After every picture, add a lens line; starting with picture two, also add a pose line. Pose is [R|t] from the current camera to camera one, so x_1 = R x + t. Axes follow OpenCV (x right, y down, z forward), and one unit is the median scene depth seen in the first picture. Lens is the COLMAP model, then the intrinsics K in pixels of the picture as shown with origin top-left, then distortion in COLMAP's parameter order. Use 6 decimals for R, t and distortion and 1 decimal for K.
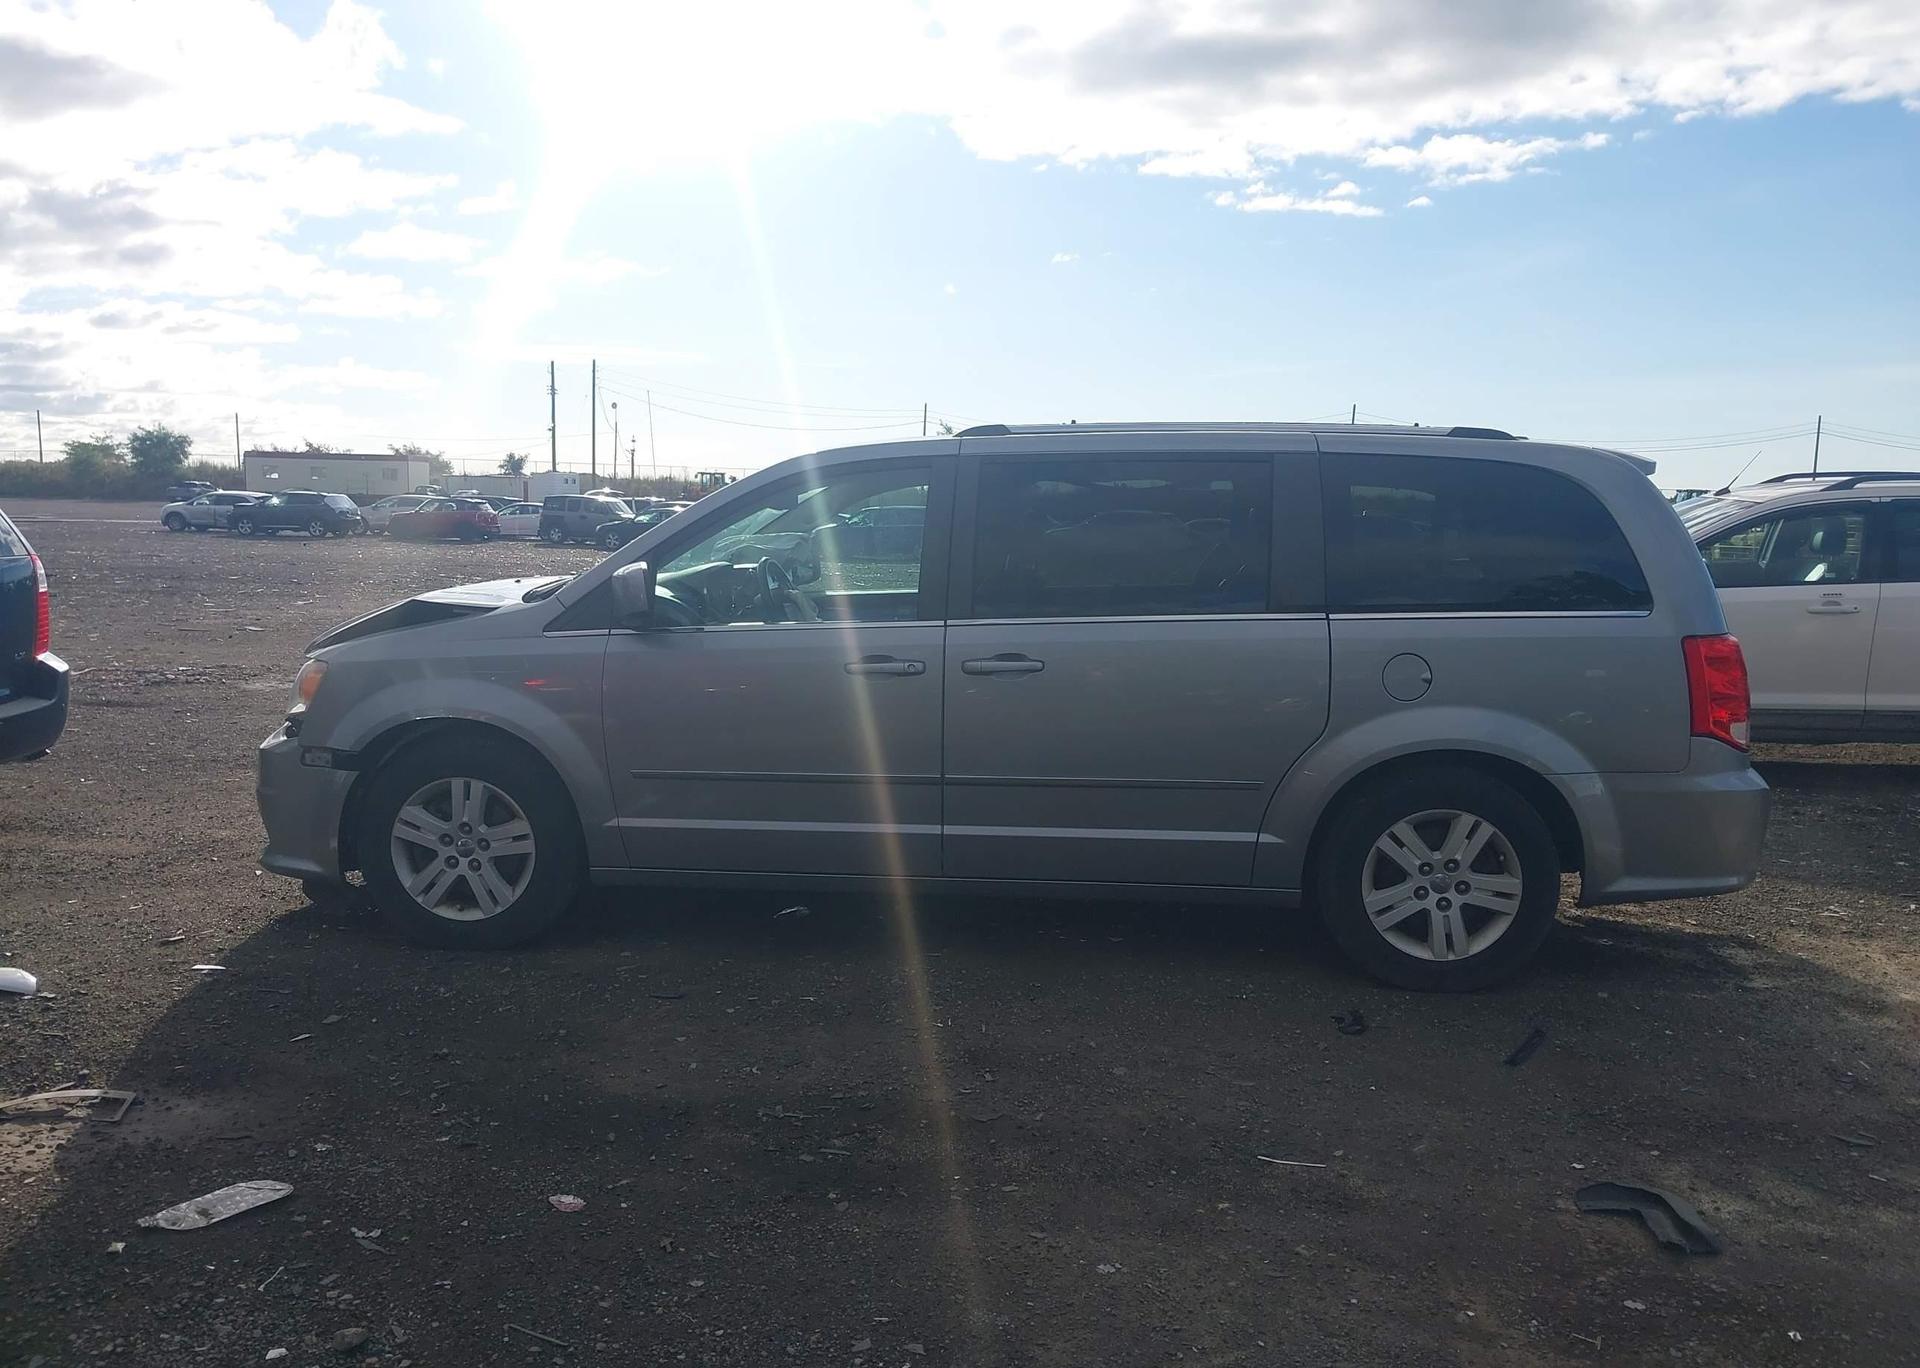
lens RADIAL K [[1527.3, 0, 959.0], [0, 1527.3, 677.3], [0, 0, 1]] dist [0.014591, -0.034429]
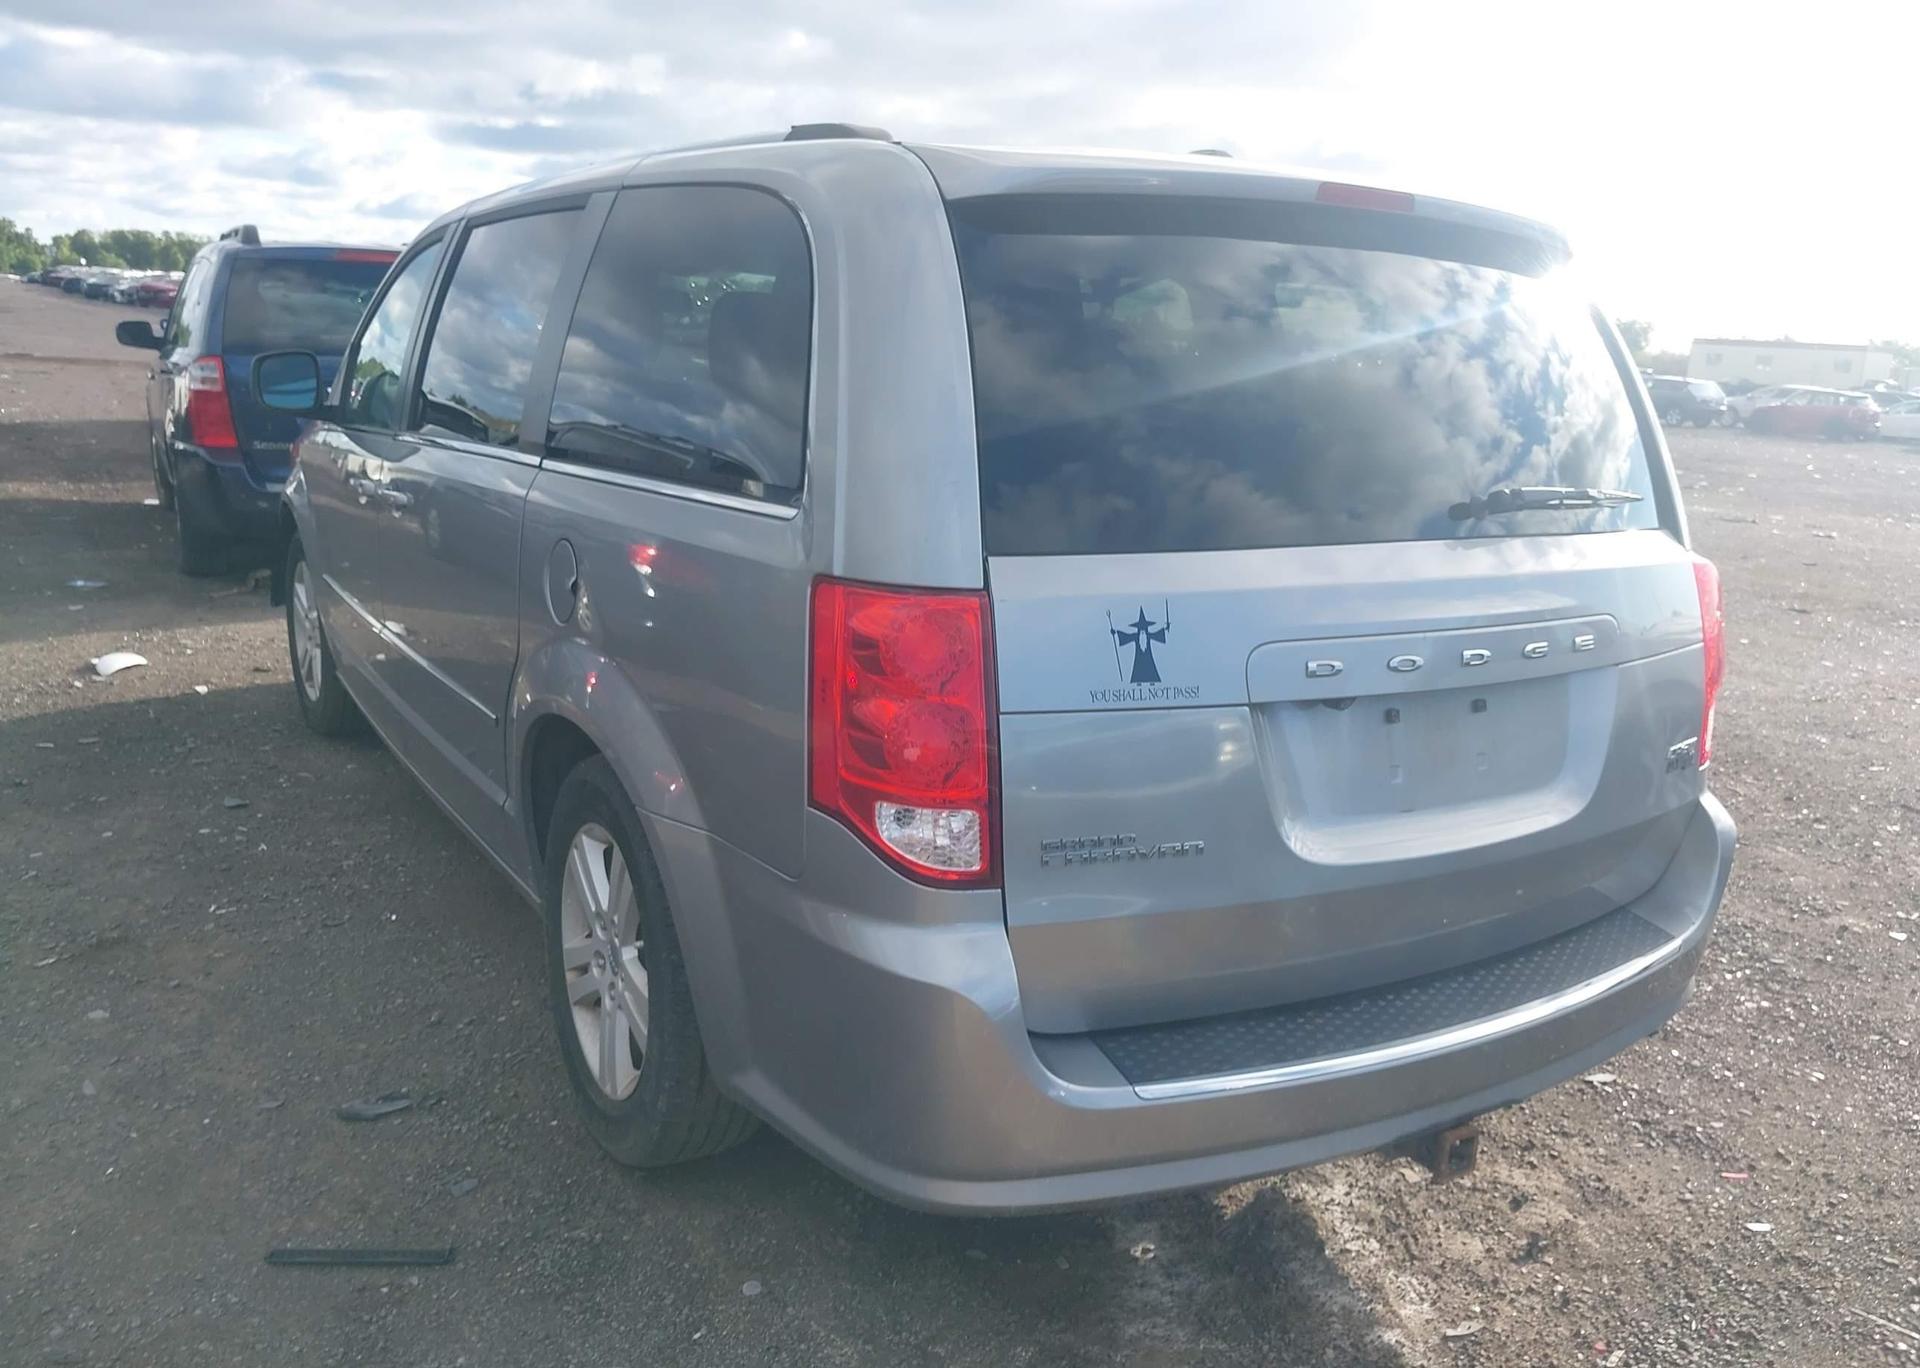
lens RADIAL K [[1527.3, 0, 942.4], [0, 1527.3, 675.7], [0, 0, 1]] dist [0.014591, -0.034429]
pose [[0.625111, 0.188608, -0.757406, 0.800801], [-0.135402, 0.981857, 0.132748, -0.058611], [0.768702, 0.019572, 0.639307, 0.734312]]
